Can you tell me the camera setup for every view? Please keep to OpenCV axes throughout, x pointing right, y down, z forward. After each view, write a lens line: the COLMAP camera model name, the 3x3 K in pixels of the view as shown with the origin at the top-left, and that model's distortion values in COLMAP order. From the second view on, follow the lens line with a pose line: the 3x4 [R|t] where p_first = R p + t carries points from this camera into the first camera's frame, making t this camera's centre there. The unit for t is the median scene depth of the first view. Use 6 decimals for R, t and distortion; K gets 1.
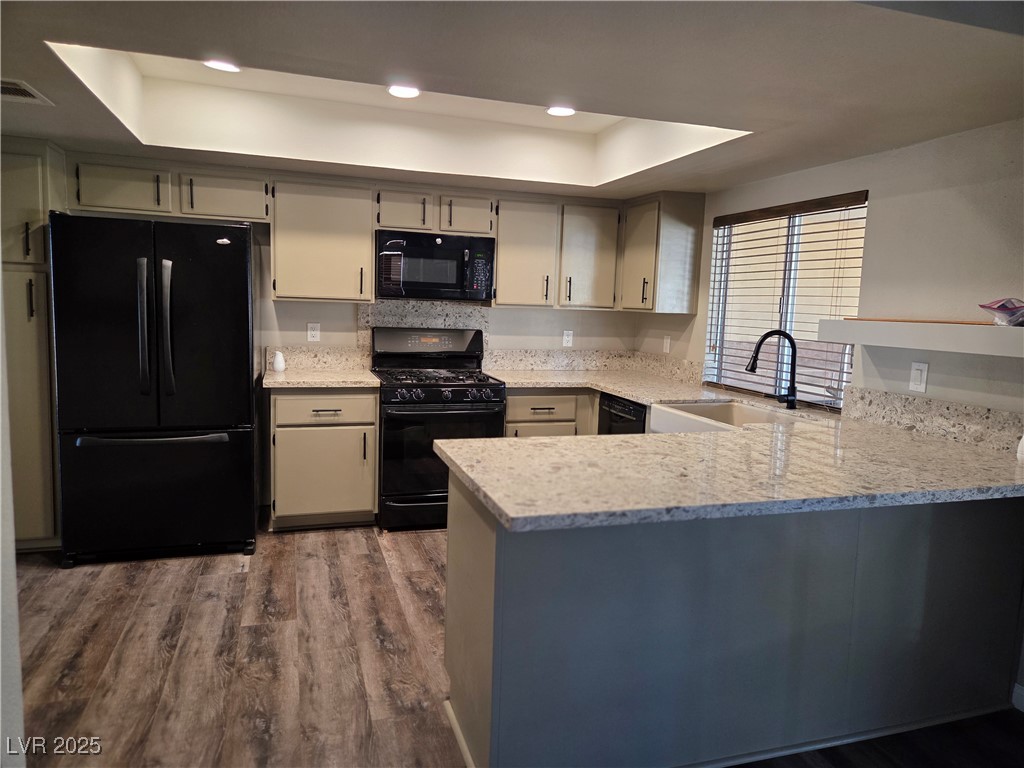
lens RADIAL K [[683.6, 0, 510.9], [0, 683.6, 377.4], [0, 0, 1]] dist [0.045272, -0.027936]
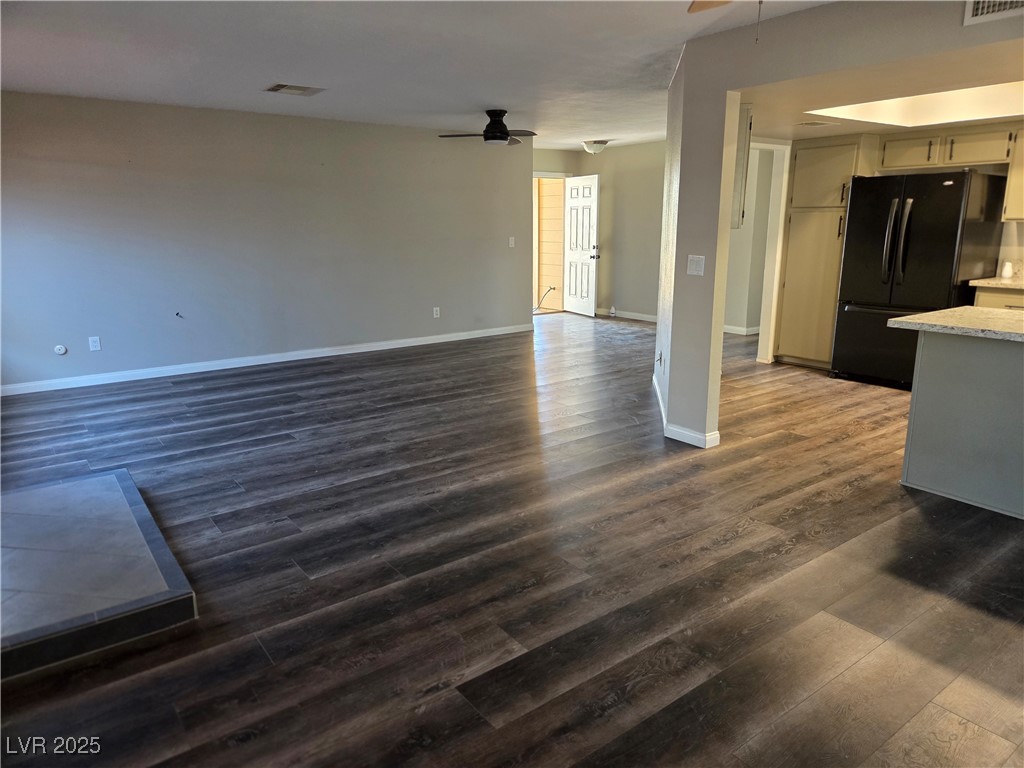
lens RADIAL K [[683.6, 0, 508.9], [0, 683.6, 363.7], [0, 0, 1]] dist [0.045272, -0.027936]
pose [[0.316956, 0.158421, -0.935116, 0.984336], [-0.090189, 0.986518, 0.136560, 0.090238], [0.944142, 0.041054, 0.326971, -0.487096]]
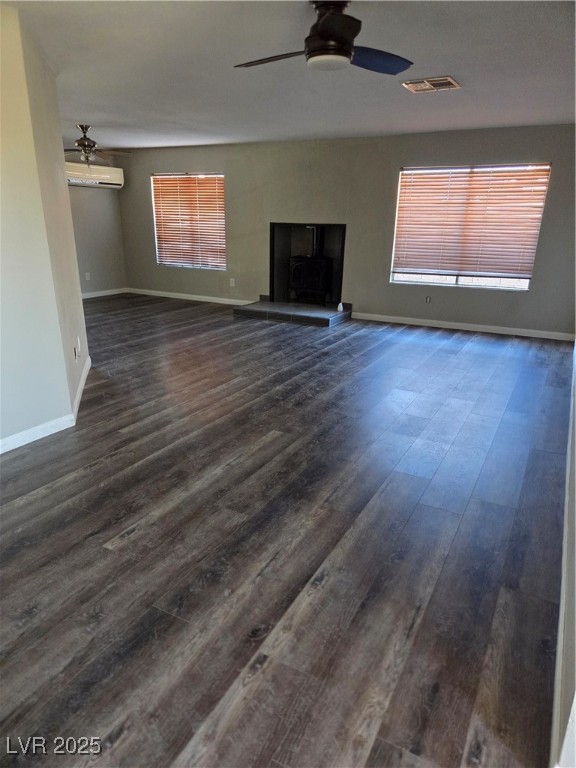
lens RADIAL K [[512.7, 0, 285.4], [0, 512.7, 387.8], [0, 0, 1]] dist [0.045272, -0.027936]
pose [[-0.680263, -0.273998, 0.679829, -2.188289], [0.039651, 0.912387, 0.407405, -0.184212], [-0.731895, 0.304098, -0.609798, 1.076176]]
